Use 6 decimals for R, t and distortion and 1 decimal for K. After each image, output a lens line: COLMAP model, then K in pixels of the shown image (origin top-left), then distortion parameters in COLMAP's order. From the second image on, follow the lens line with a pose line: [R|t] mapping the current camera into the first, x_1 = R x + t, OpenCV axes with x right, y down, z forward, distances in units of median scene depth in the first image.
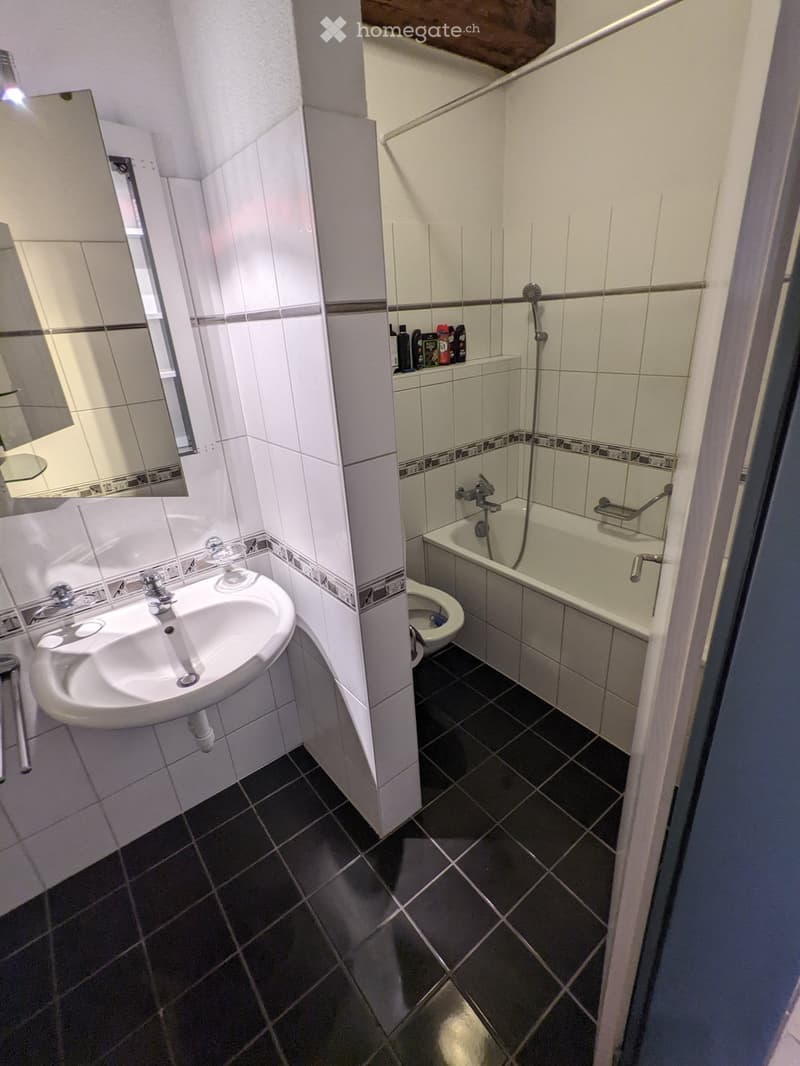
lens RADIAL K [[503.9, 0, 398.7], [0, 503.9, 535.1], [0, 0, 1]] dist [0.001416, 0.001417]
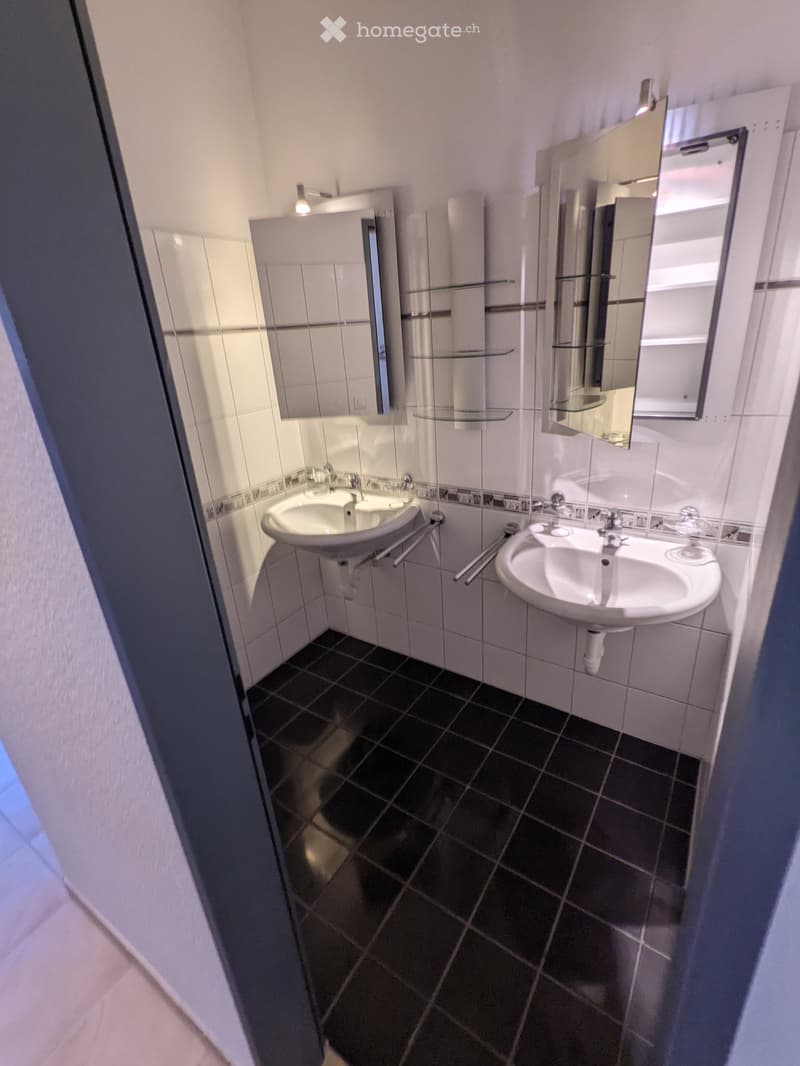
lens RADIAL K [[503.9, 0, 395.1], [0, 503.9, 531.5], [0, 0, 1]] dist [0.001416, 0.001417]
pose [[0.315040, 0.401774, -0.859841, 0.365170], [-0.335431, 0.894640, 0.295135, -0.055781], [0.887826, 0.195438, 0.416615, 0.070510]]
